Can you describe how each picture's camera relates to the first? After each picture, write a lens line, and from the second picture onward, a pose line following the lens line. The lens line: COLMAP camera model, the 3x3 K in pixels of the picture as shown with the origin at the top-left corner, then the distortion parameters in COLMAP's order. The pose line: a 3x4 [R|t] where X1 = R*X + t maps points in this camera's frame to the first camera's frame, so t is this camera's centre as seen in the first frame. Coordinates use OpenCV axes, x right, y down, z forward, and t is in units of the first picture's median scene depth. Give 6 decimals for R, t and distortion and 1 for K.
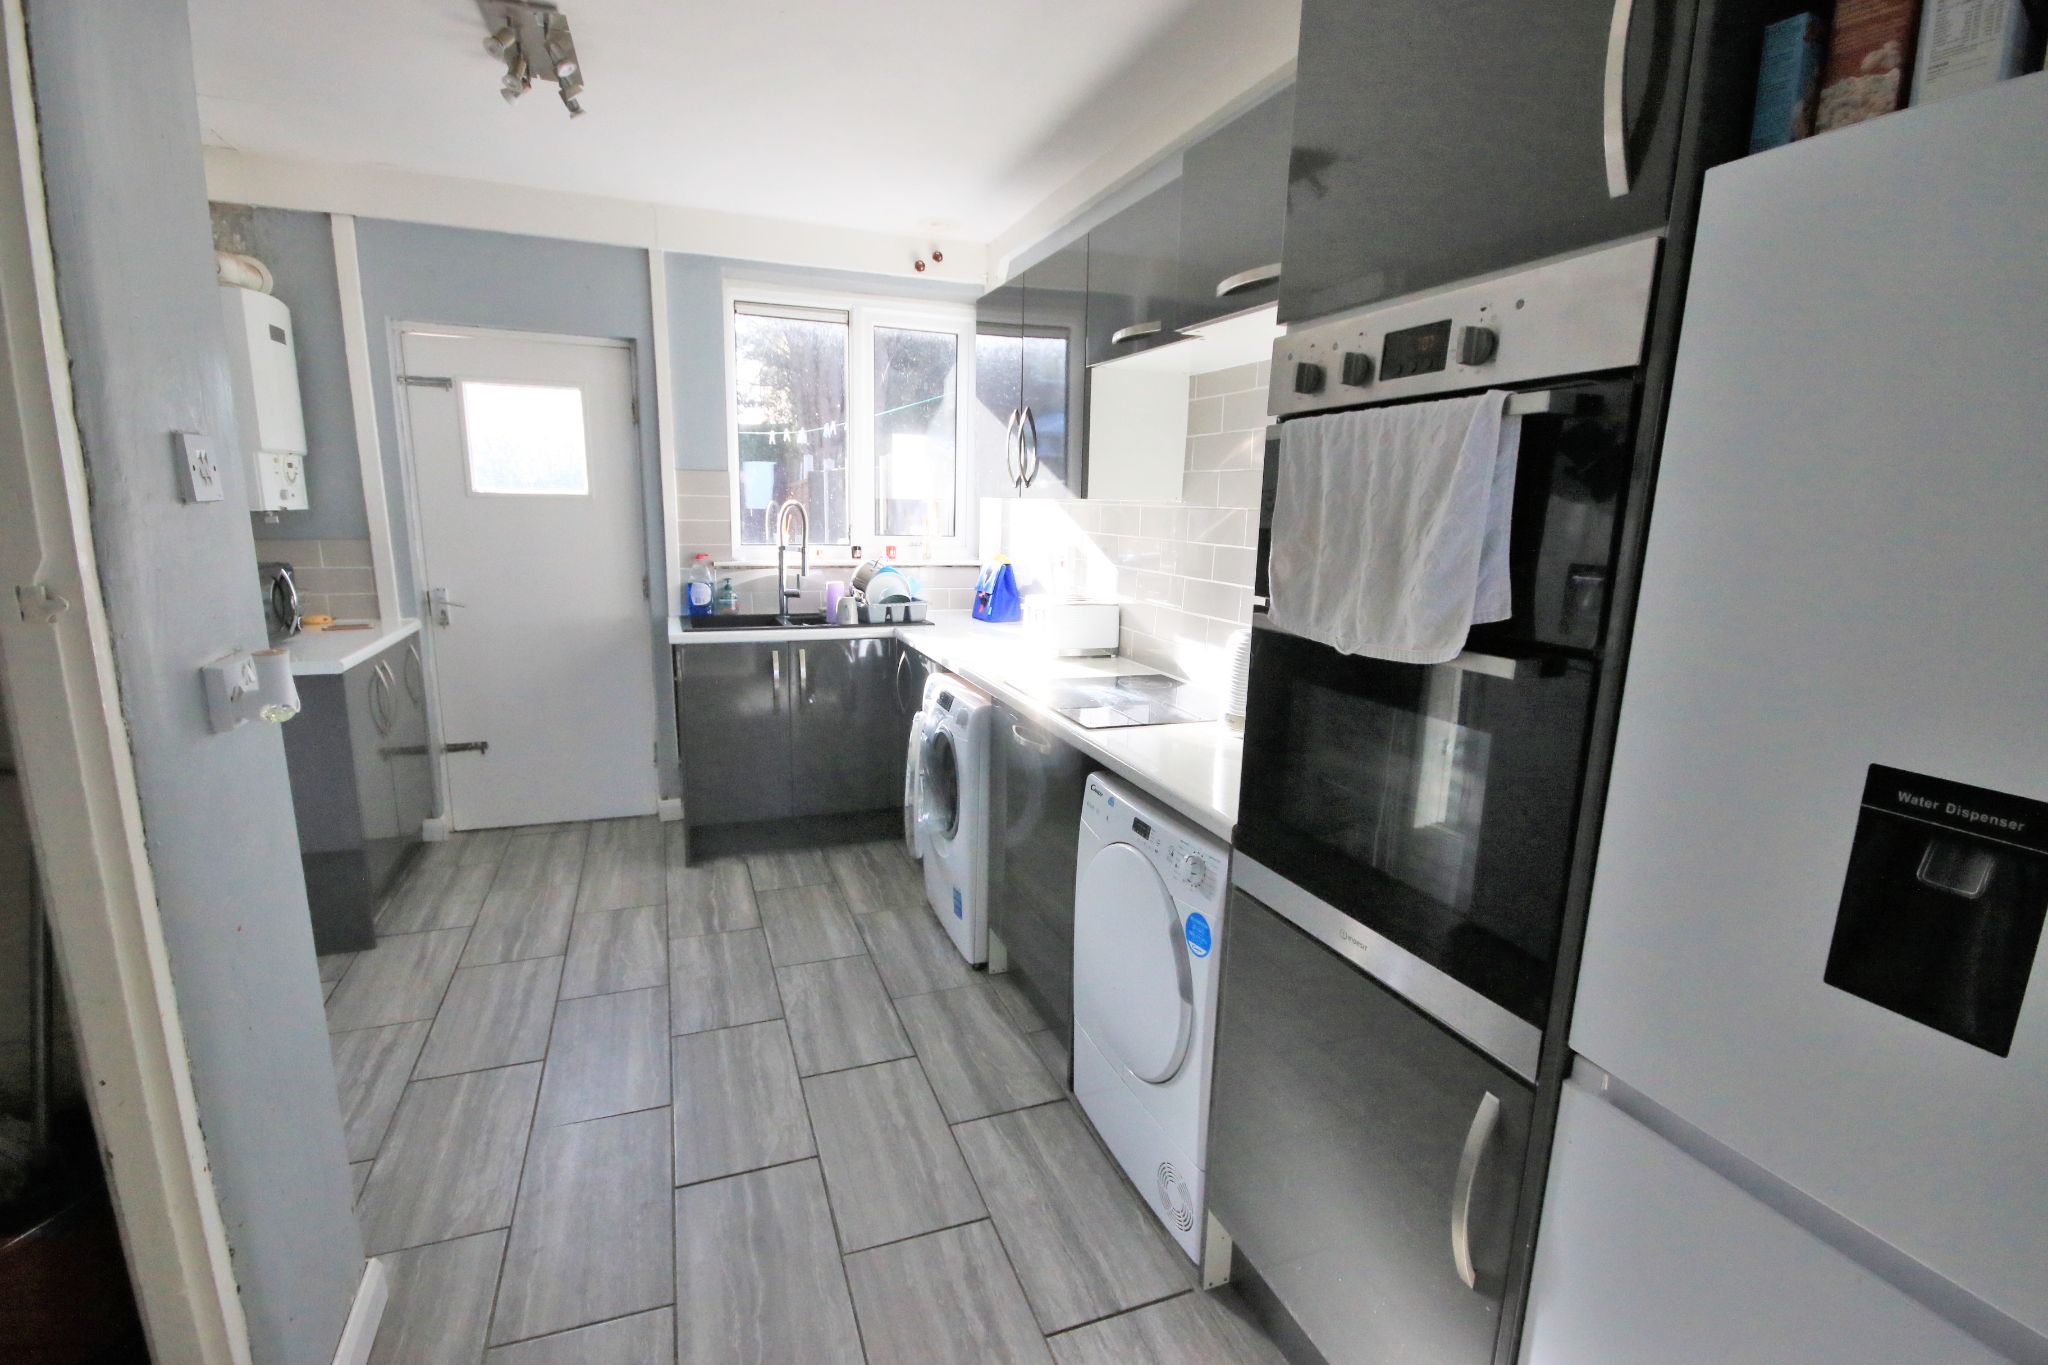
lens RADIAL K [[942.1, 0, 1014.3], [0, 942.1, 688.4], [0, 0, 1]] dist [-0.012877, -0.000336]
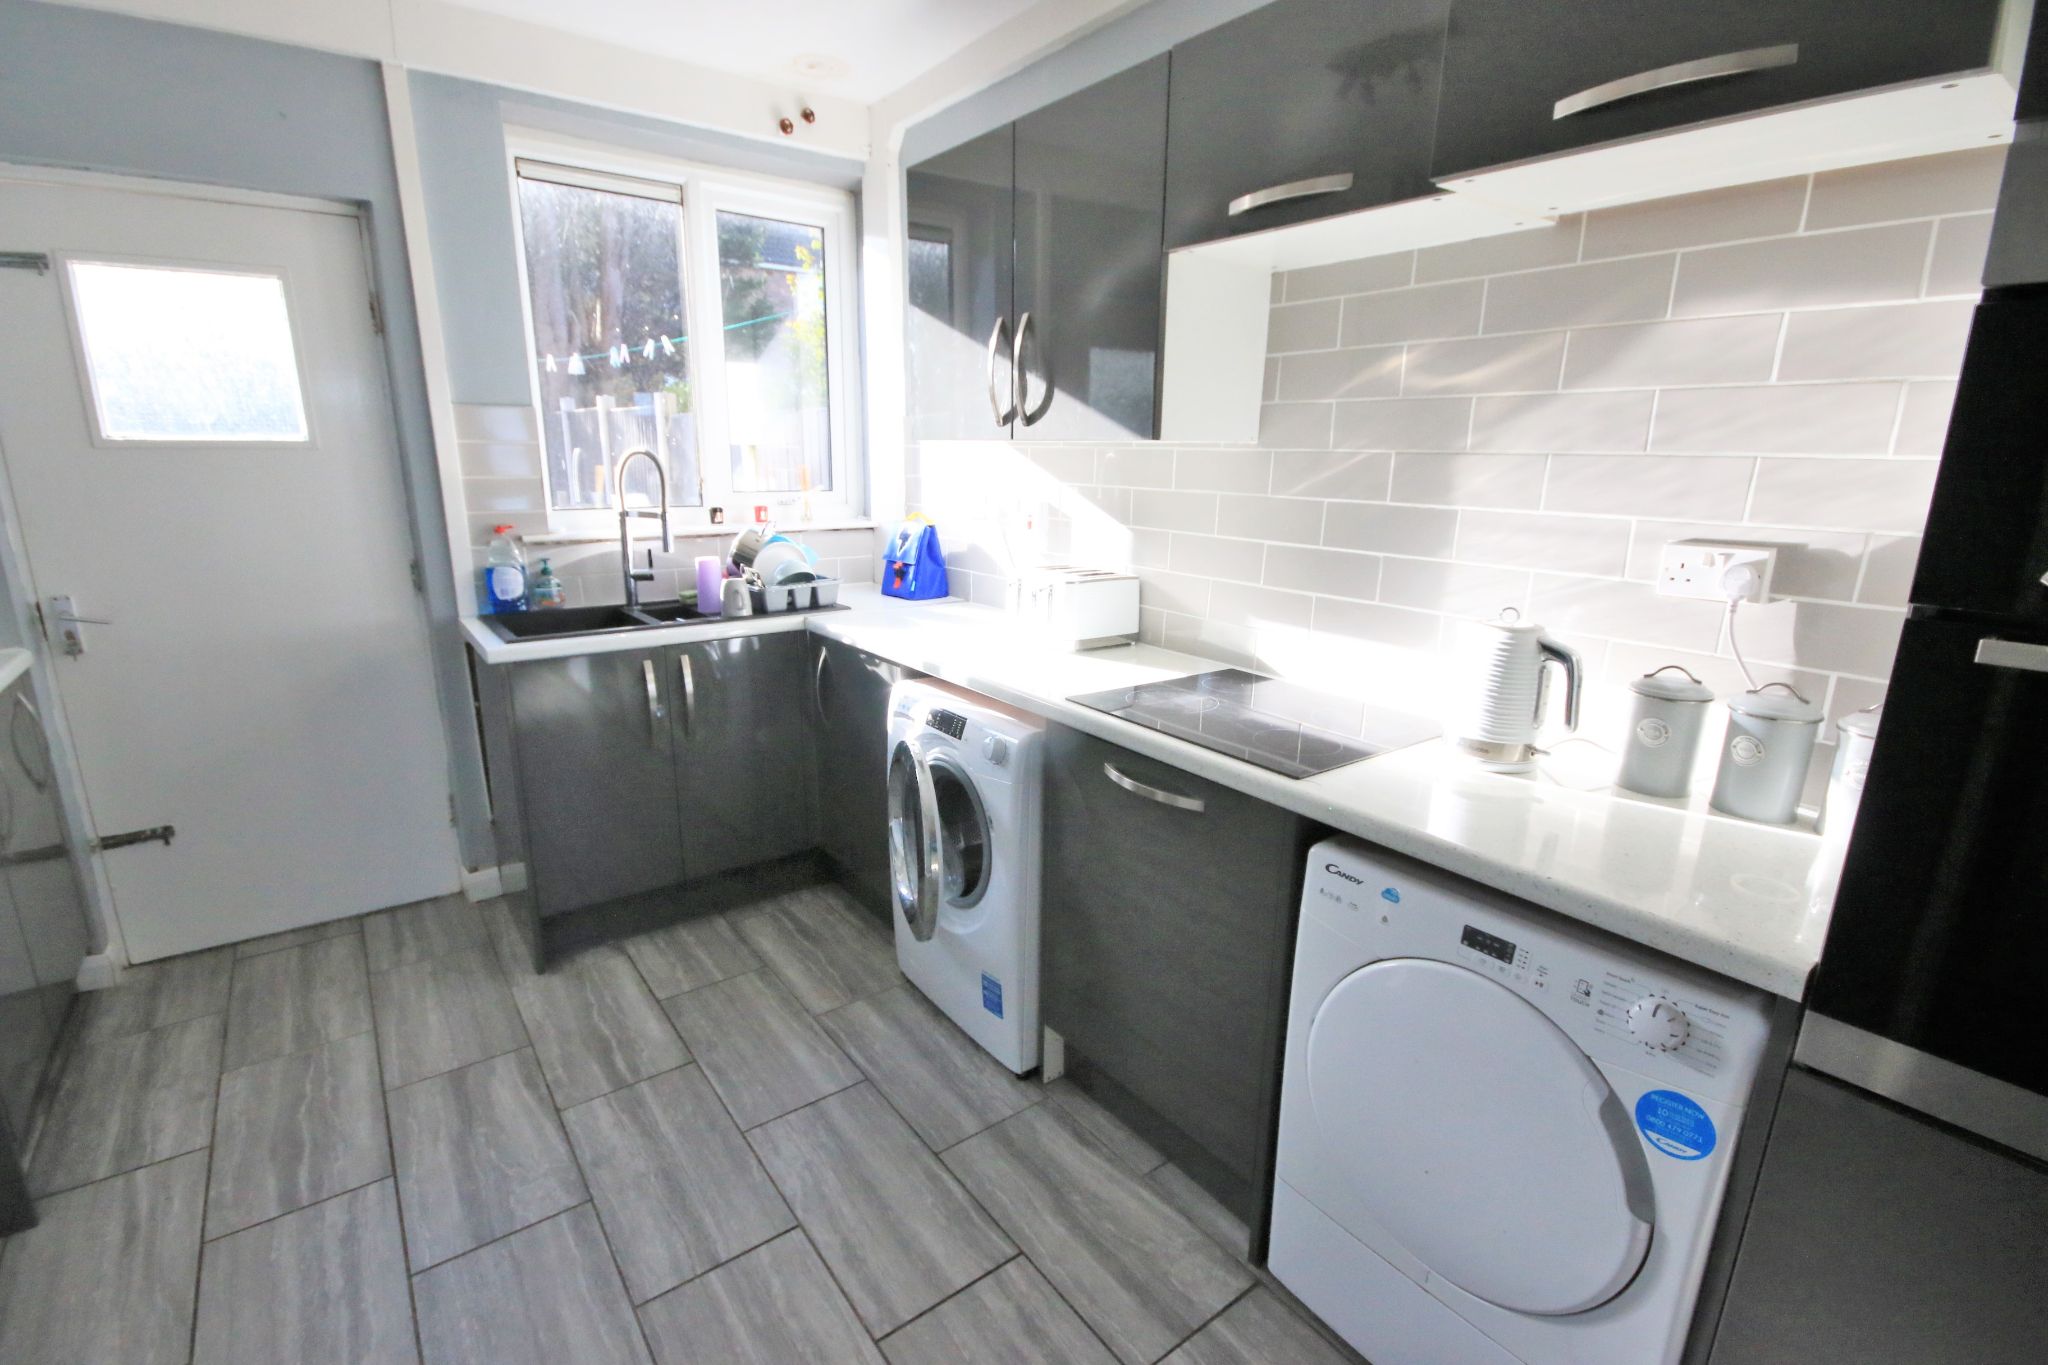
lens RADIAL K [[932.8, 0, 1014.7], [0, 932.8, 688.7], [0, 0, 1]] dist [0.011352, -0.017322]
pose [[0.960909, -0.079321, 0.265257, -0.170882], [0.063619, 0.995704, 0.067283, -0.047161], [-0.269454, -0.047778, 0.961827, 0.233922]]
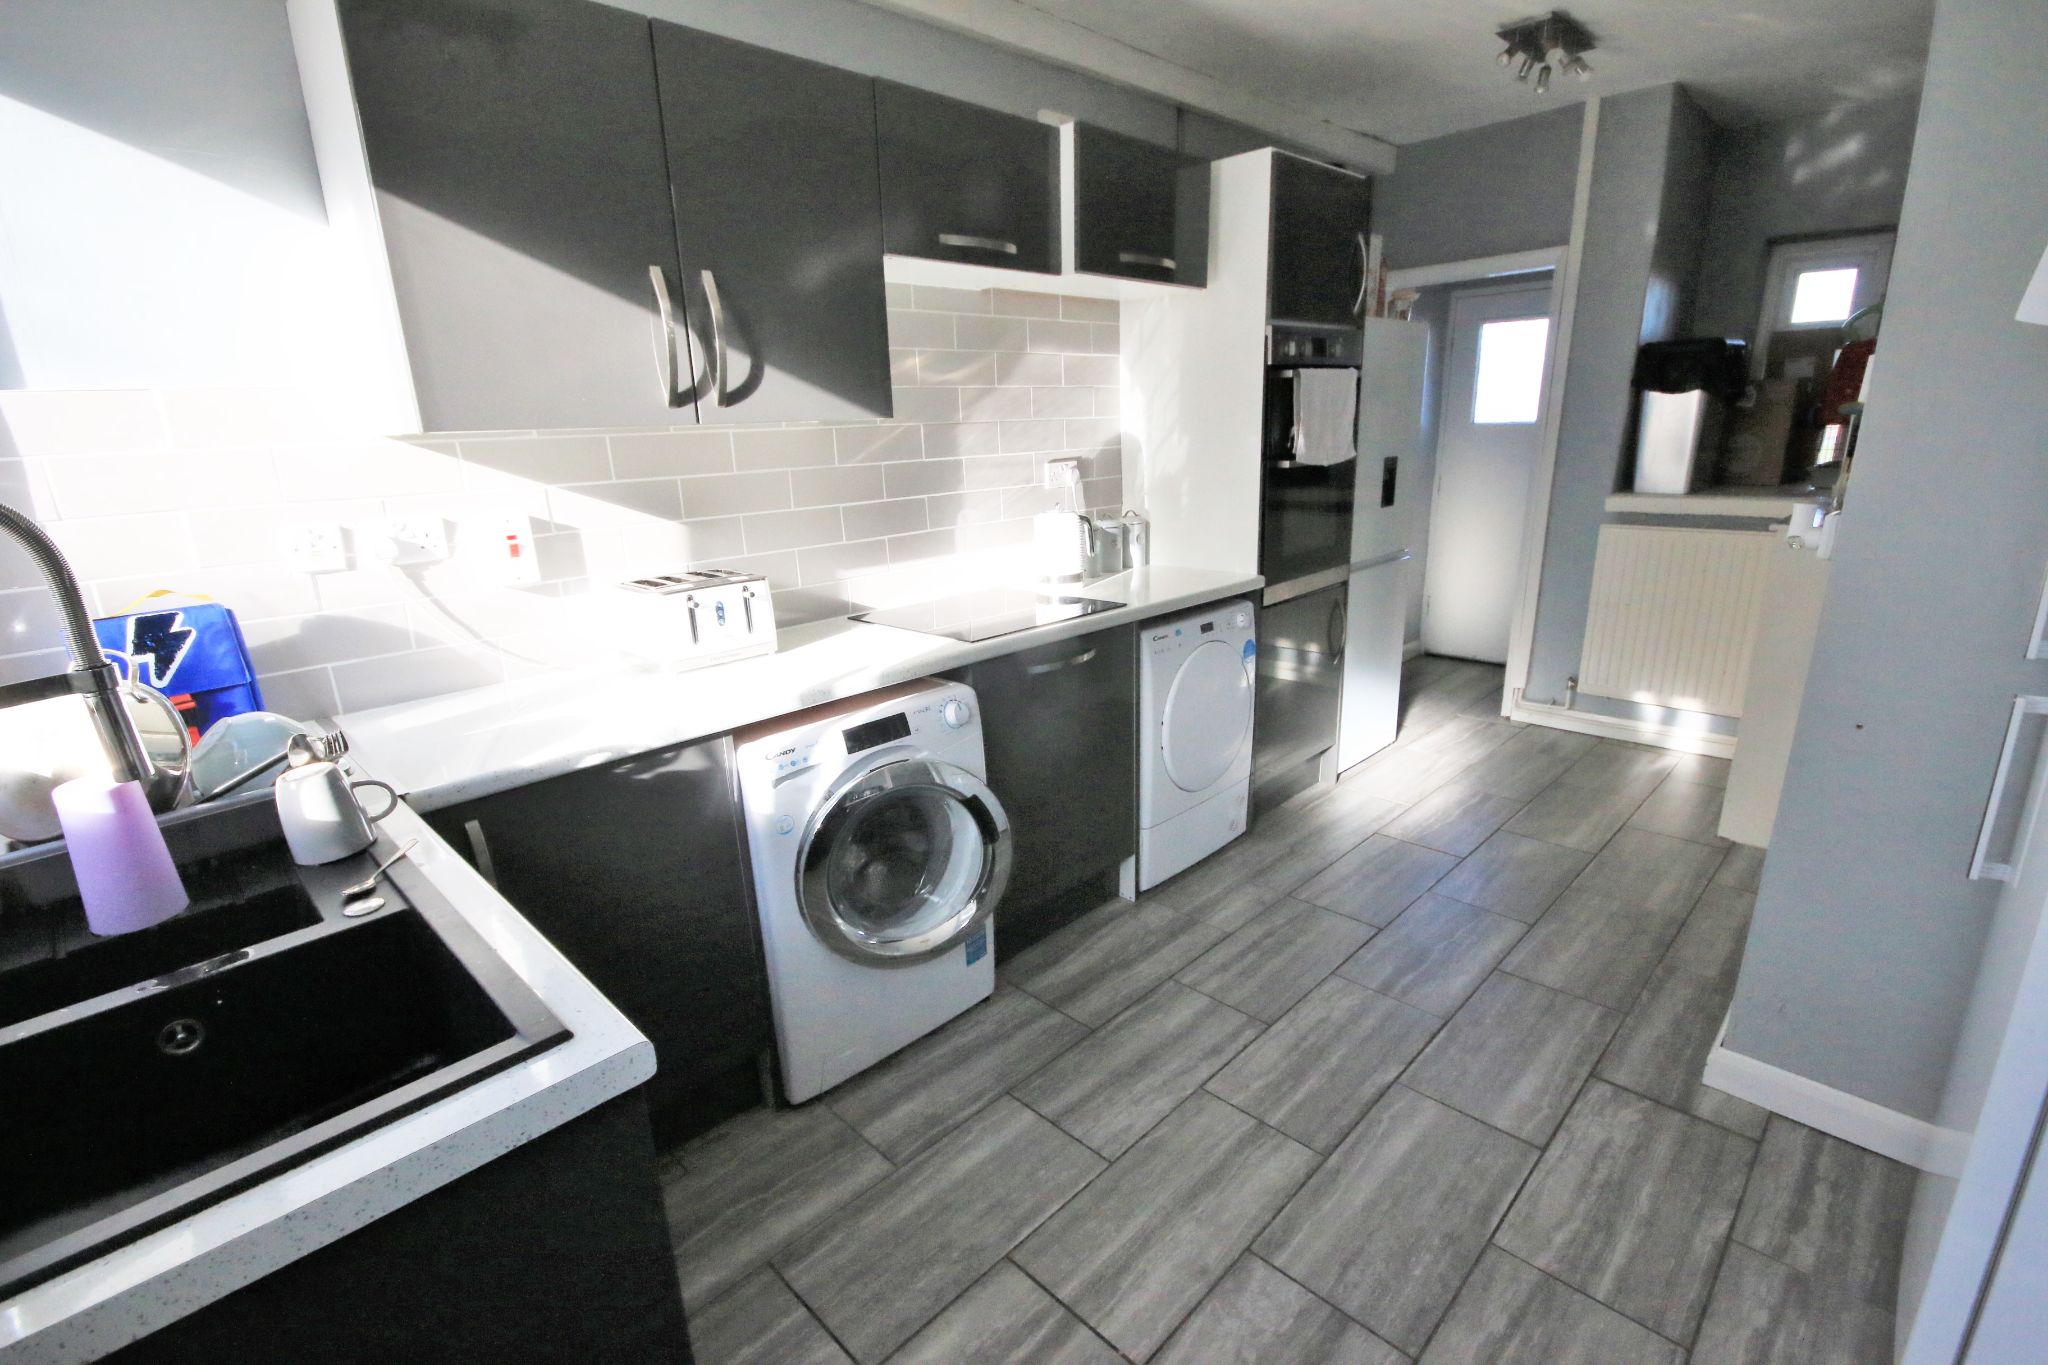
lens RADIAL K [[934.4, 0, 1025.2], [0, 934.4, 689.8], [0, 0, 1]] dist [-0.016070, -0.000958]
pose [[-0.418769, -0.257805, 0.870729, -0.544033], [0.202322, 0.908265, 0.366223, -0.187424], [-0.885267, 0.329531, -0.328194, 0.894818]]
